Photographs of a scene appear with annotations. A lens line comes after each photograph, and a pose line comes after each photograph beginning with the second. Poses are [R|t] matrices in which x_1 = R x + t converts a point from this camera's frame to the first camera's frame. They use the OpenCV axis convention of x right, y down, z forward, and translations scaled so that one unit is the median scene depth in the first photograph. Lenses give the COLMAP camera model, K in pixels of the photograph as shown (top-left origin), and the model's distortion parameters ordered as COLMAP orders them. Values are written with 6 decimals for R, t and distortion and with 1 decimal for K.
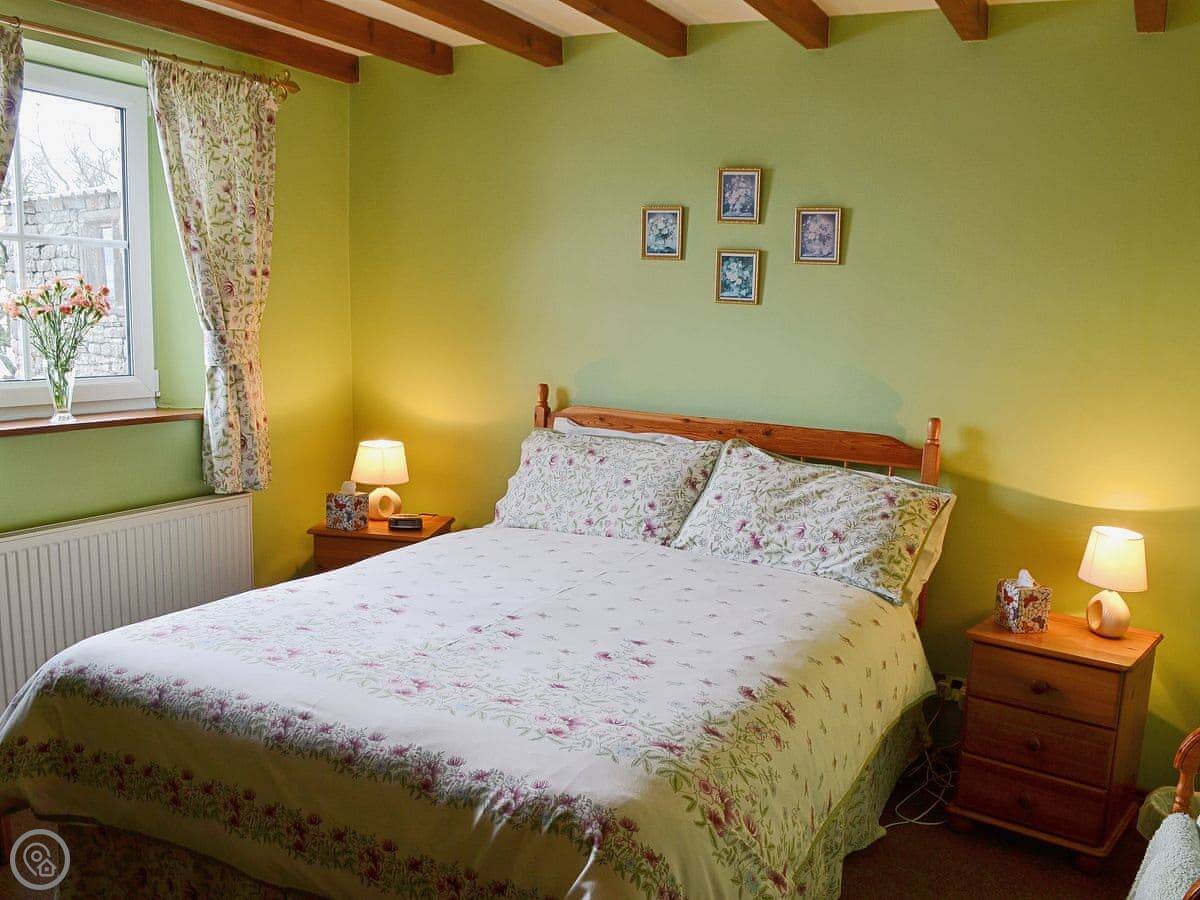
lens RADIAL K [[1073.9, 0, 600.1], [0, 1073.9, 499.5], [0, 0, 1]] dist [-0.092003, 0.007184]
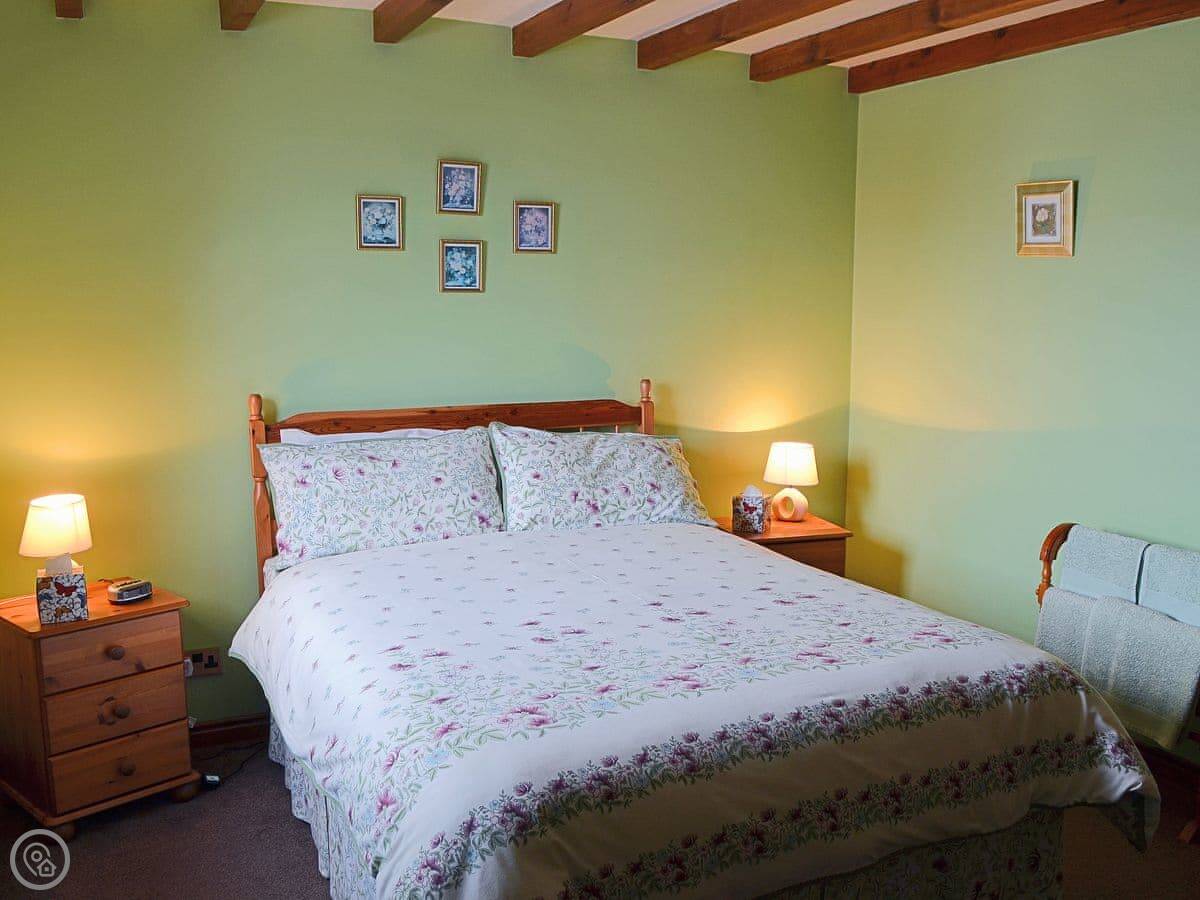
lens RADIAL K [[1111.3, 0, 600.0], [0, 1111.3, 450.0], [0, 0, 1]] dist [-0.103166, 0.230124]
pose [[0.583994, -0.154736, 0.796874, -0.679992], [0.168705, 0.983366, 0.067312, -0.085300], [-0.794034, 0.095127, 0.600384, 0.275778]]
